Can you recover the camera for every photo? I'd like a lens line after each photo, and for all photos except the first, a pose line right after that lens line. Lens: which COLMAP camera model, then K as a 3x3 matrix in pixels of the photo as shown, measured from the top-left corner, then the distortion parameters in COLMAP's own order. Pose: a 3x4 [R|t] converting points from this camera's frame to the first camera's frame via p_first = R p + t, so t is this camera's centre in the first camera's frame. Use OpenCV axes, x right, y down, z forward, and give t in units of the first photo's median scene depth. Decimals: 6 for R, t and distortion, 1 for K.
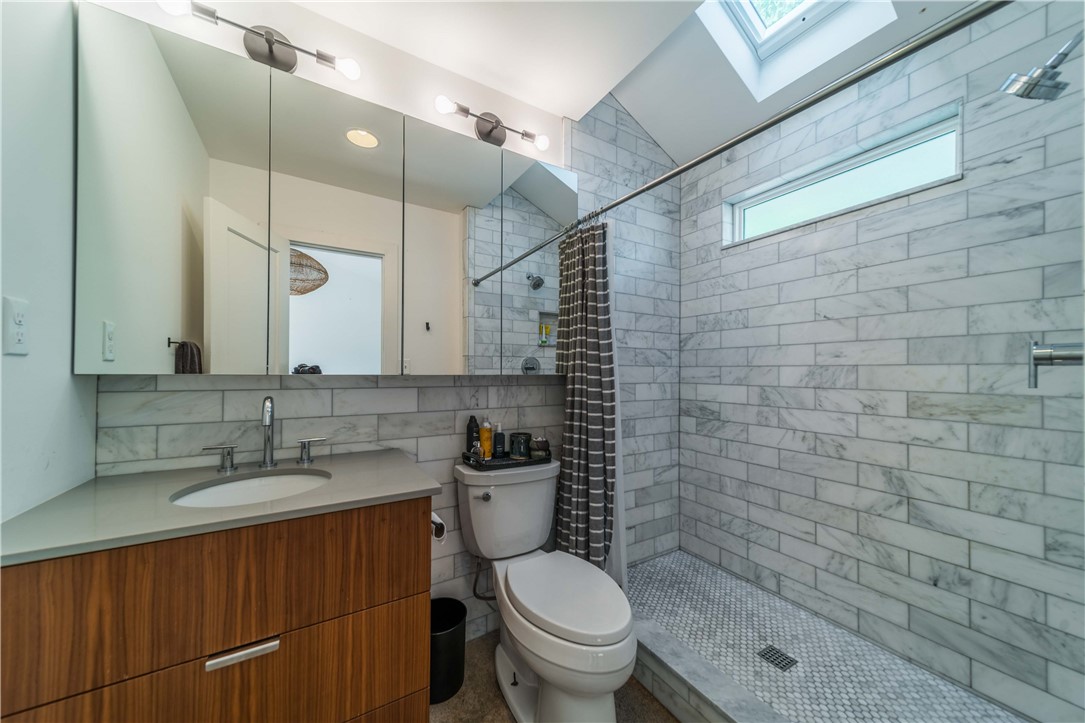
lens RADIAL K [[377.7, 0, 542.5], [0, 377.7, 361.5], [0, 0, 1]] dist [0.000056, 0.000000]
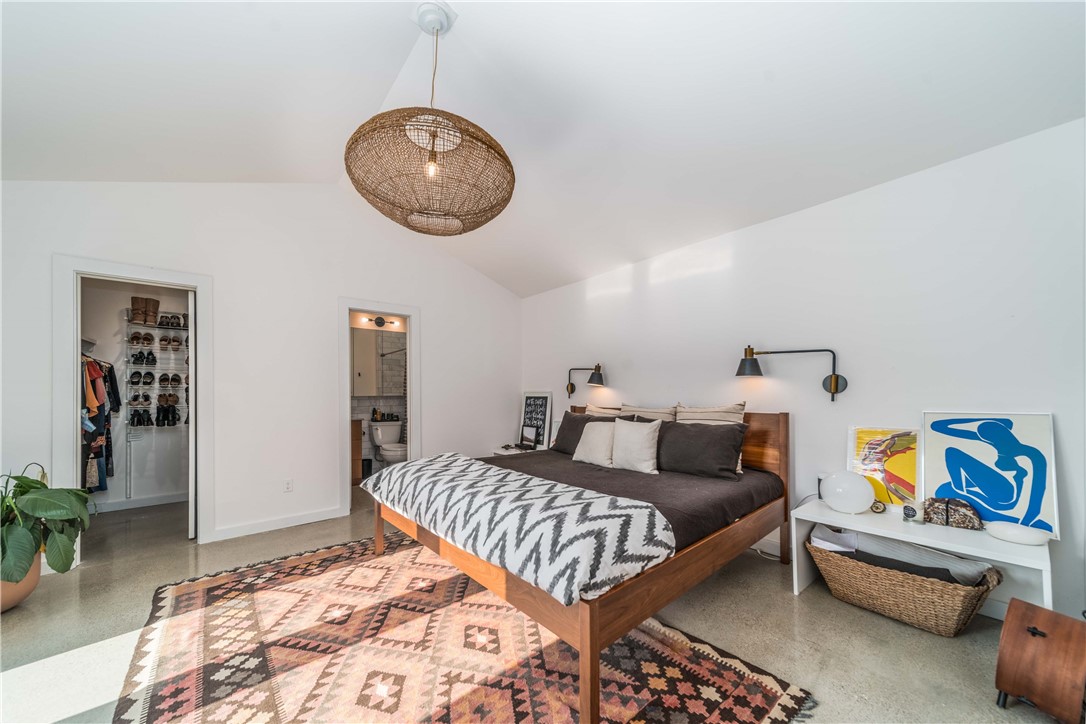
lens RADIAL K [[378.2, 0, 541.5], [0, 378.2, 391.2], [0, 0, 1]] dist [-0.000171, -0.000005]
pose [[0.986059, -0.004361, 0.166340, 0.744918], [0.002616, 0.999939, 0.010708, -0.039986], [-0.166377, -0.010123, 0.986010, -2.659226]]
